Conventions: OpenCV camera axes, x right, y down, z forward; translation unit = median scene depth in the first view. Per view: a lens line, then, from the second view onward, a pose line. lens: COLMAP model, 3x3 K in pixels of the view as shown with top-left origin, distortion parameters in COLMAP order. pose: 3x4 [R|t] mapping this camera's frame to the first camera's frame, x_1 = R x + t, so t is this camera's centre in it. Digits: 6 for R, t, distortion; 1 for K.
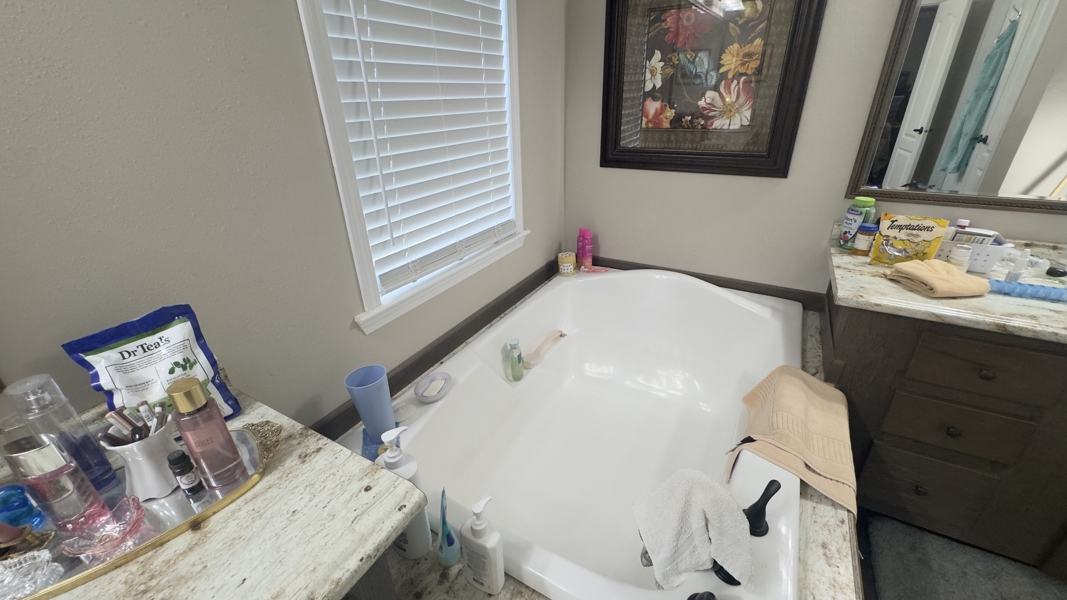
lens RADIAL K [[426.2, 0, 533.5], [0, 426.2, 300.0], [0, 0, 1]] dist [-0.001401, -0.000253]
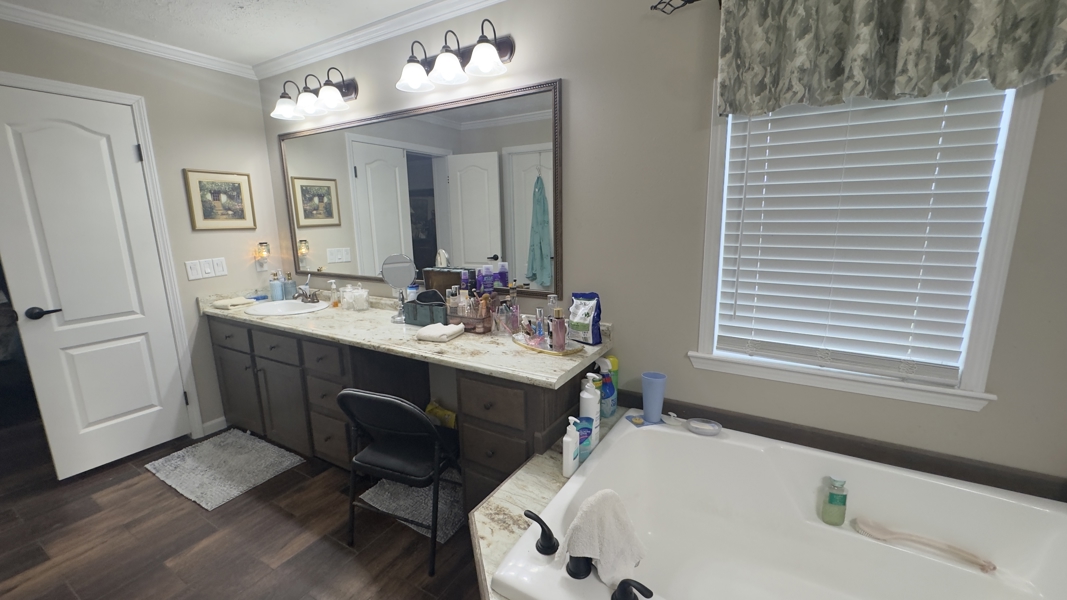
lens RADIAL K [[426.2, 0, 533.5], [0, 426.2, 300.0], [0, 0, 1]] dist [-0.001401, -0.000253]
pose [[-0.014550, 0.218442, -0.975742, 0.987688], [-0.425770, 0.881601, 0.203715, -0.184238], [0.904715, 0.418405, 0.080179, 0.279558]]
